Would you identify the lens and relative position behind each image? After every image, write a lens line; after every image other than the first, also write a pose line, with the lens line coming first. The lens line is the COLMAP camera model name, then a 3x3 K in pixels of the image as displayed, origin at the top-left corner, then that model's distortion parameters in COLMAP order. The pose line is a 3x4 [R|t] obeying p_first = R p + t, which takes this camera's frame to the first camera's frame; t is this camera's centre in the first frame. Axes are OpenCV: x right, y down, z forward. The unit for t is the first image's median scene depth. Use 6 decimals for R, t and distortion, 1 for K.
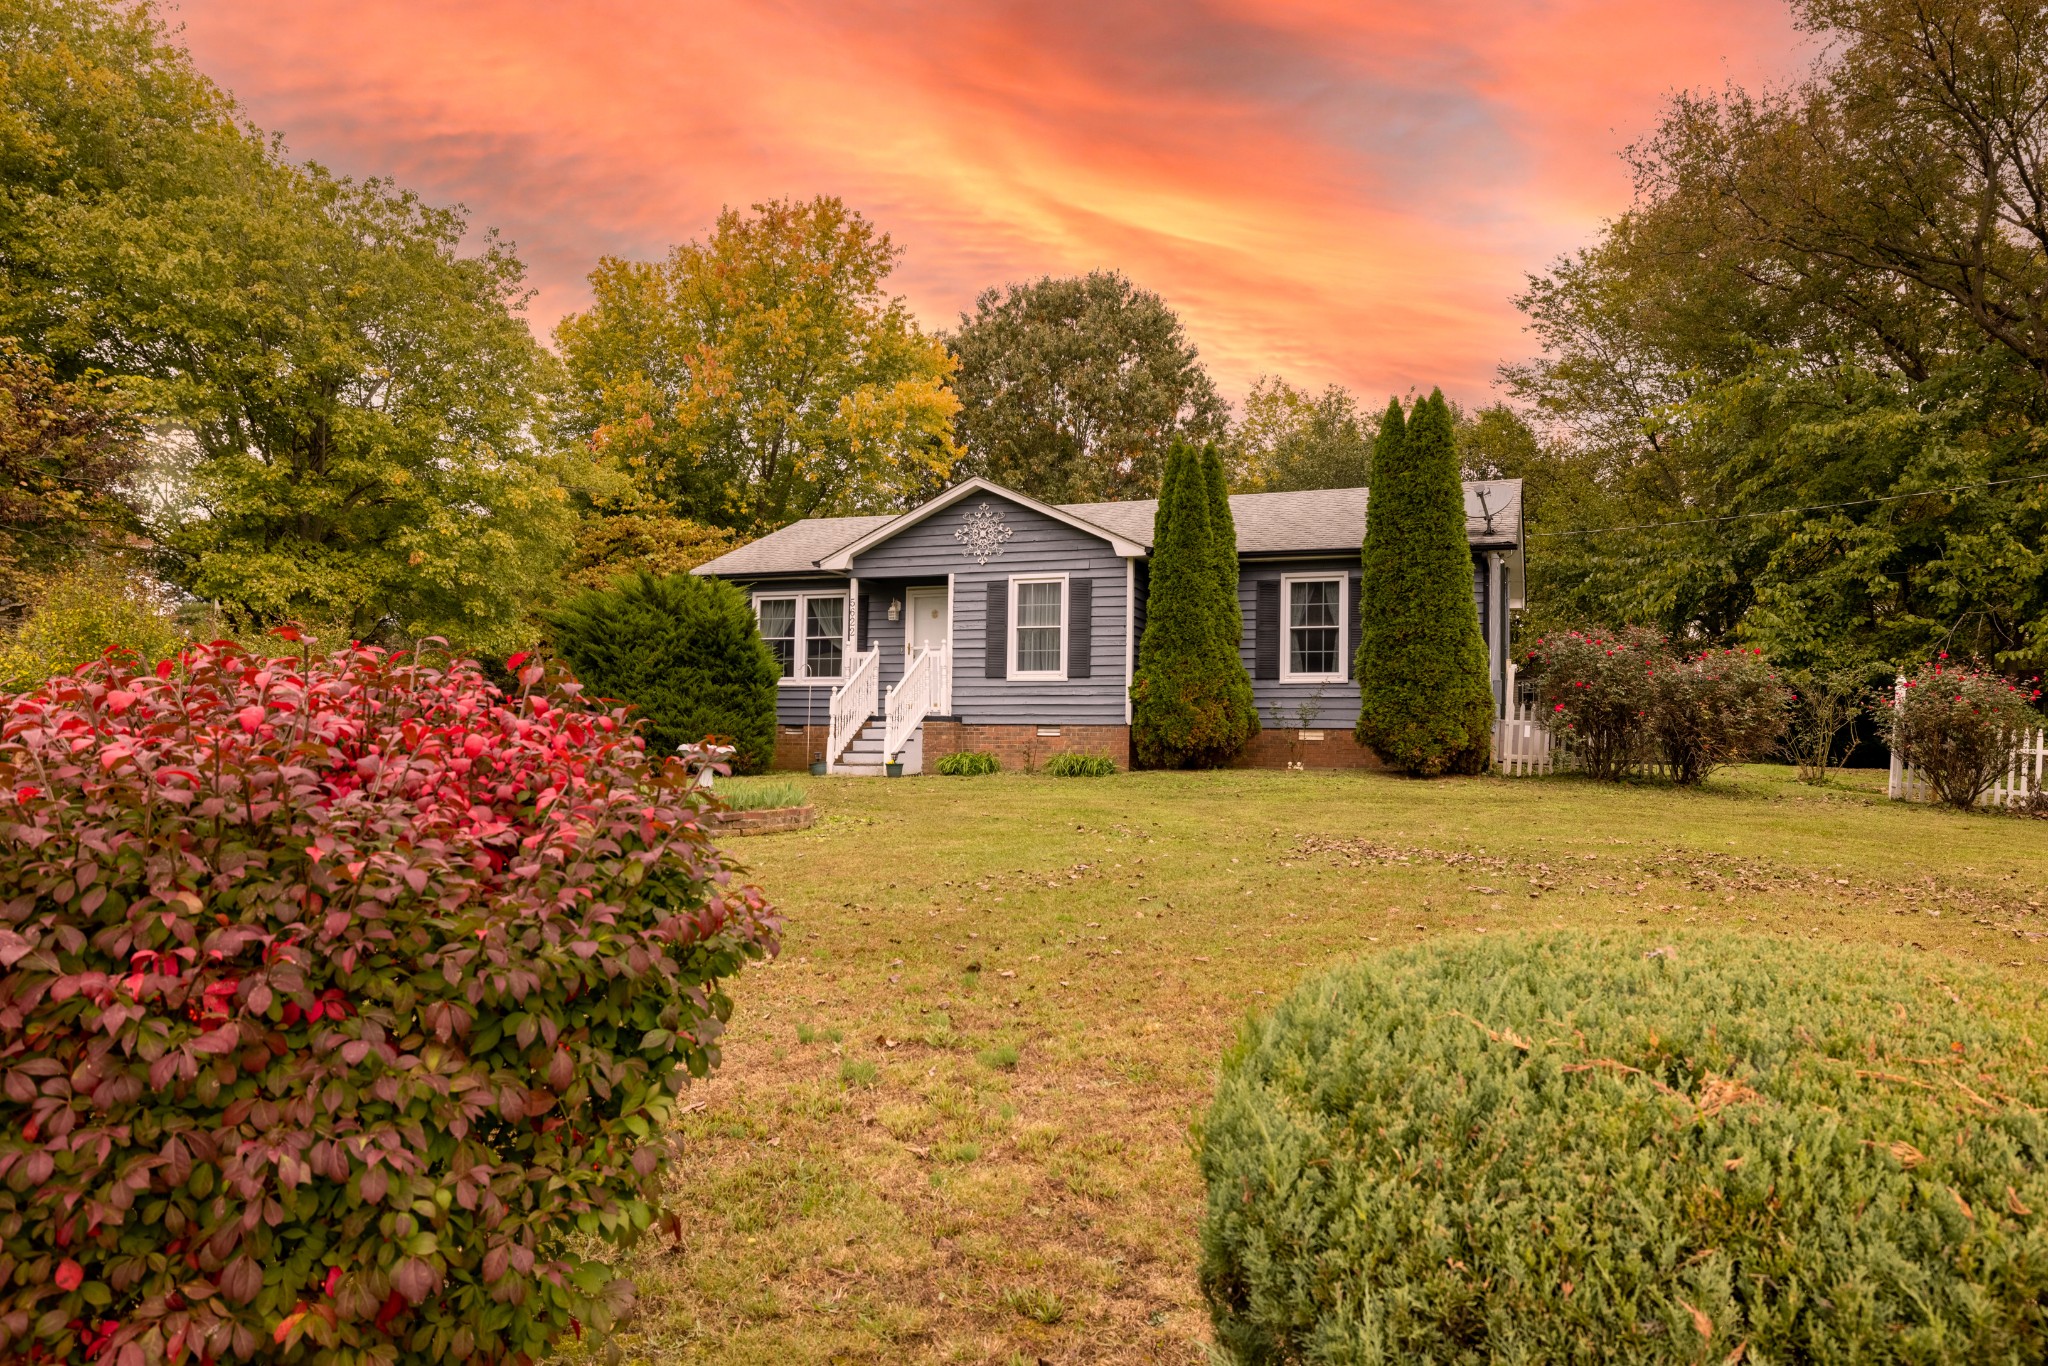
lens RADIAL K [[1335.3, 0, 1024.0], [0, 1335.3, 683.0], [0, 0, 1]] dist [0.004212, 0.003097]
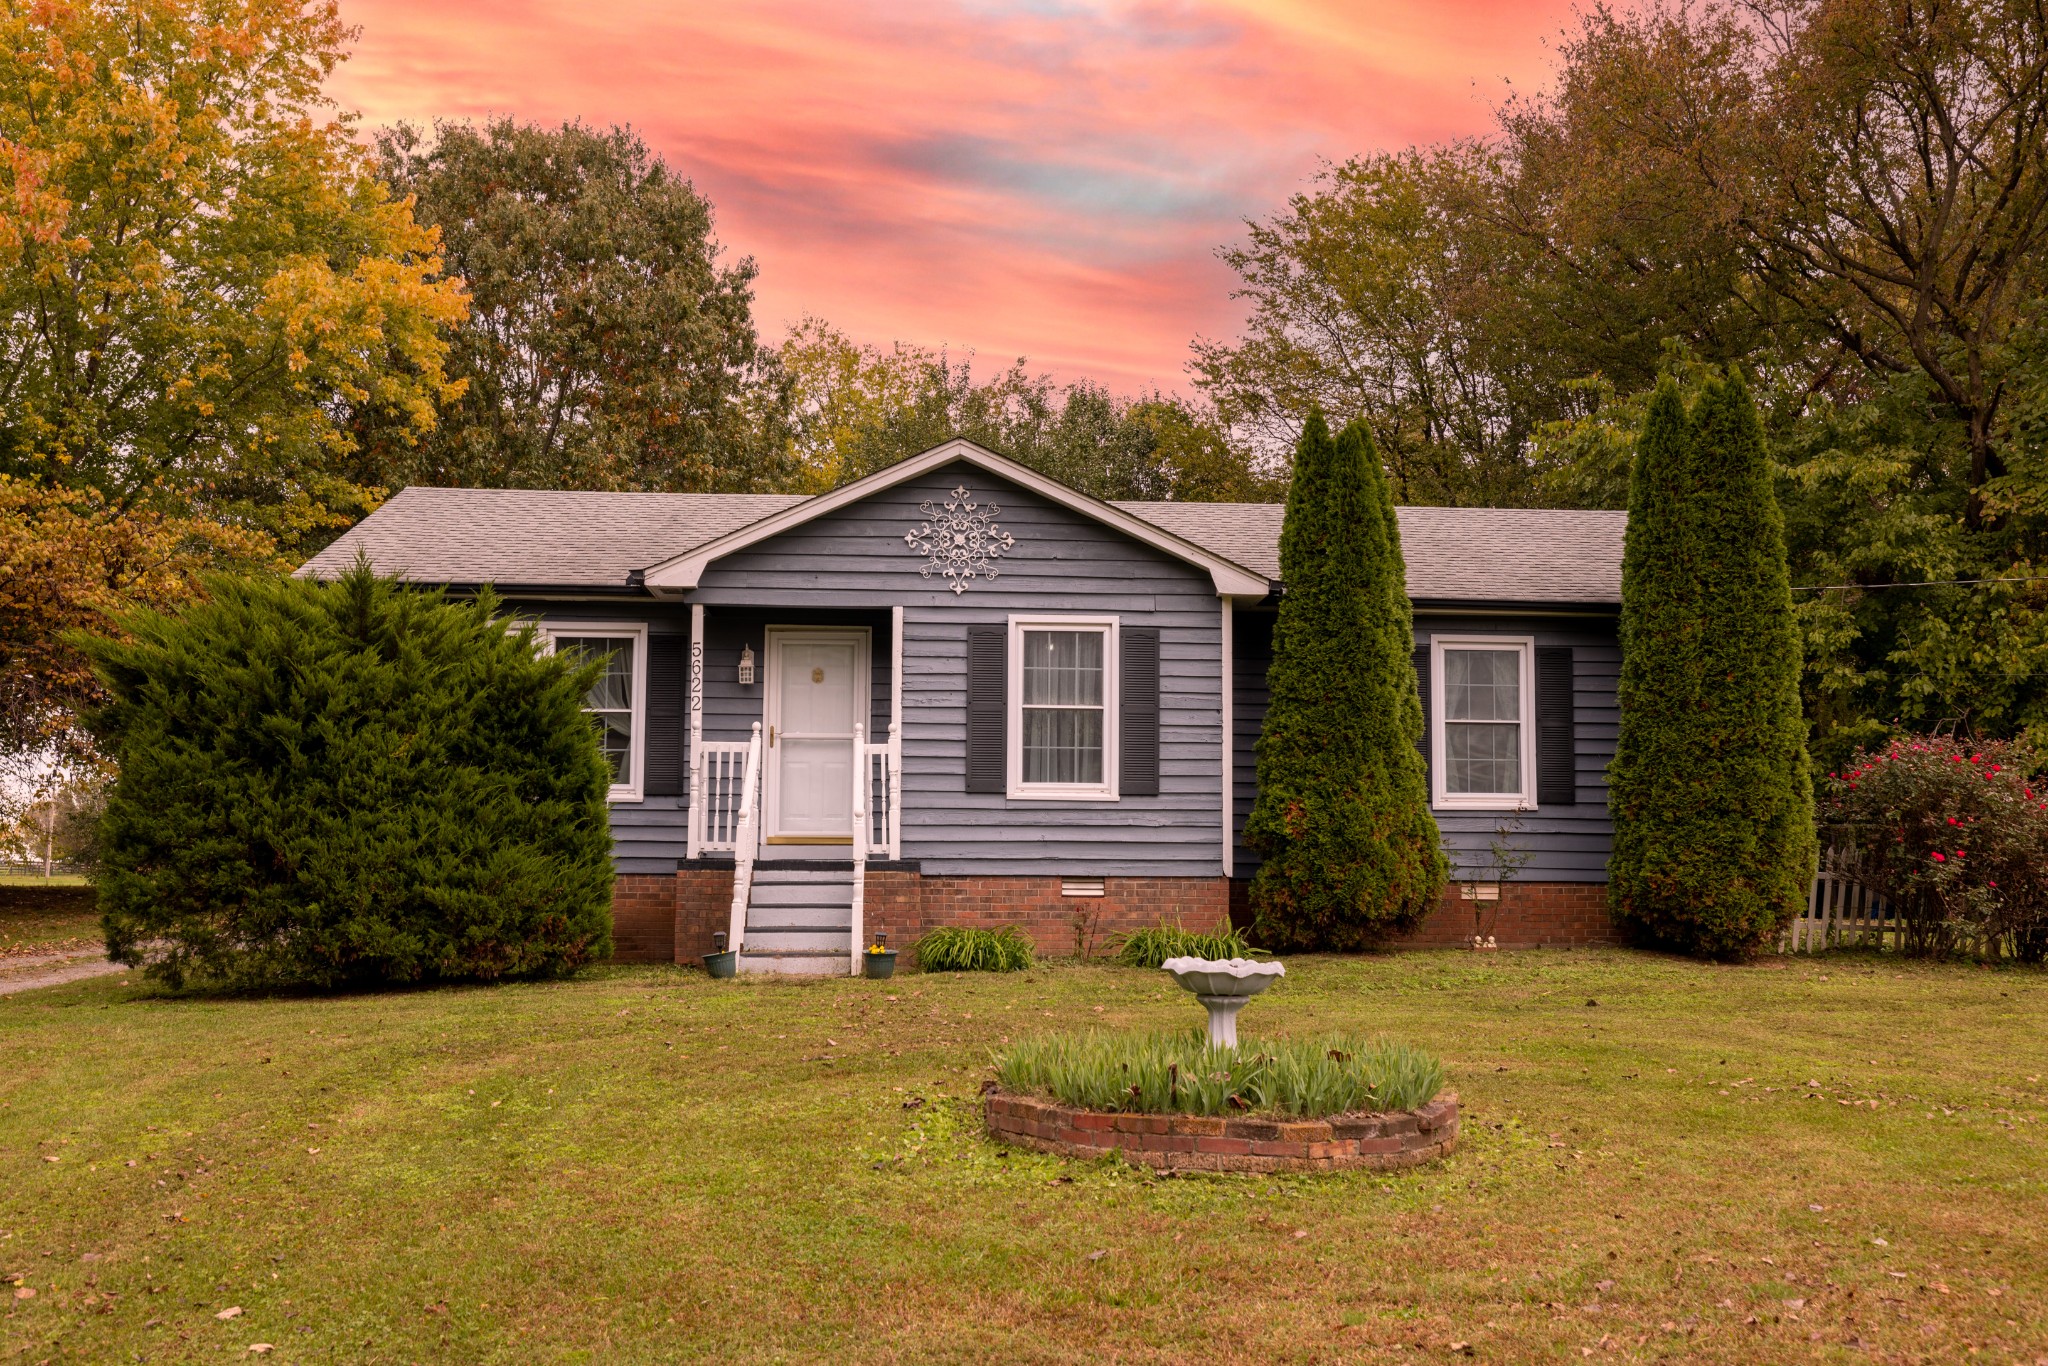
lens RADIAL K [[1968.0, 0, 1024.0], [0, 1968.0, 683.0], [0, 0, 1]] dist [0.011520, 0.018636]
pose [[0.908101, 0.035566, 0.417238, -0.359023], [-0.016178, 0.998623, -0.049913, -0.009309], [-0.418439, 0.038576, 0.907425, 0.230308]]
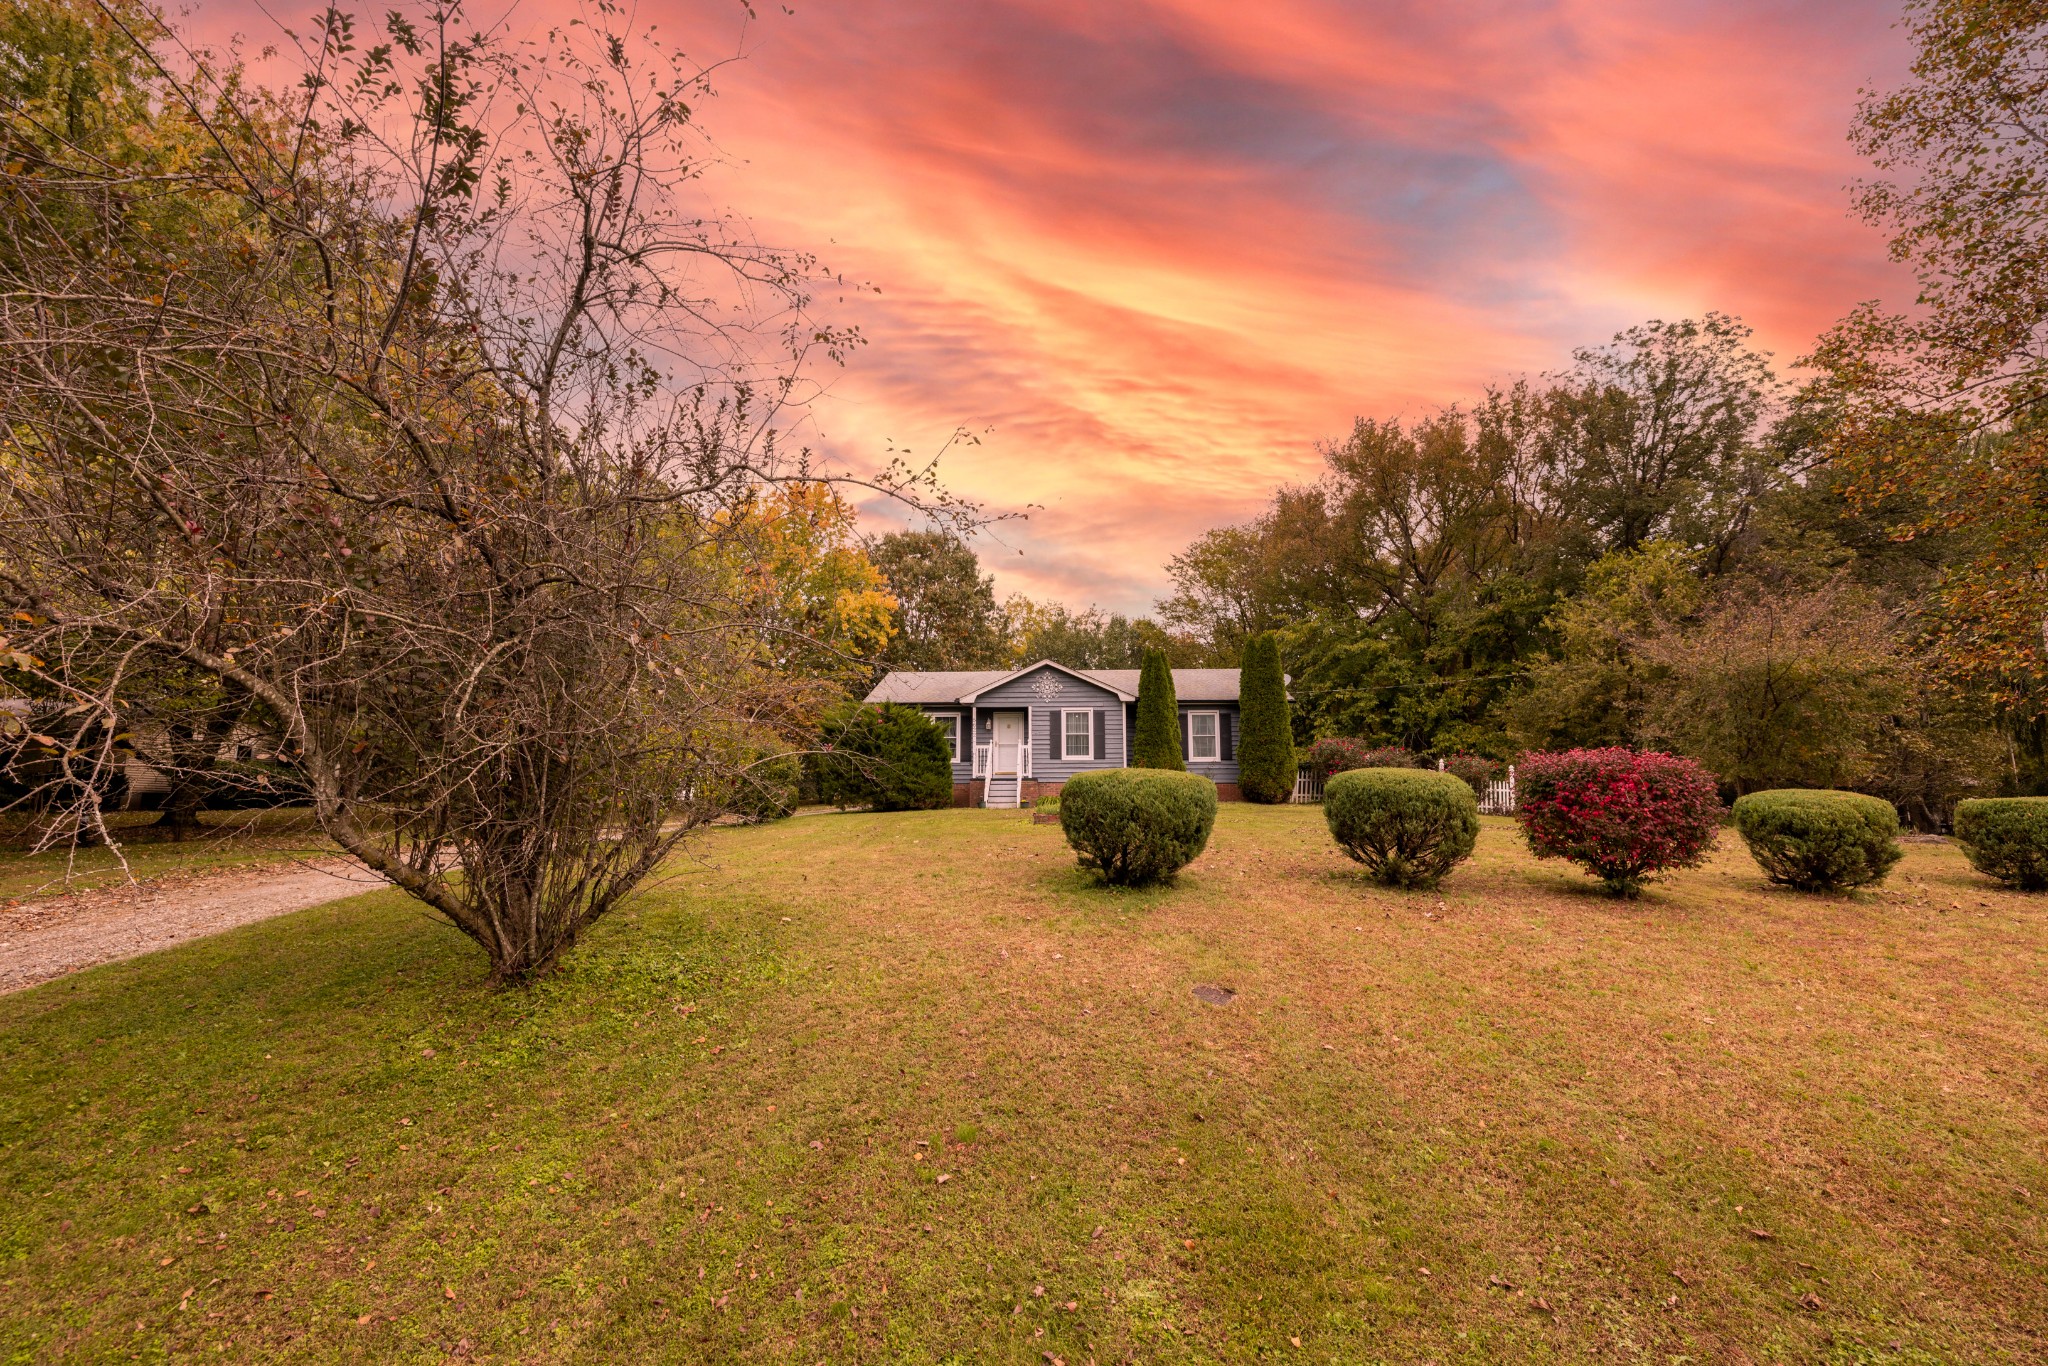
lens RADIAL K [[853.3, 0, 1016.8], [0, 853.3, 690.9], [0, 0, 1]] dist [0.001270, 0.000152]
pose [[0.951774, 0.027824, 0.305535, -0.473765], [-0.000528, 0.996026, -0.089062, 0.008717], [-0.306799, 0.084606, 0.948006, -0.210211]]
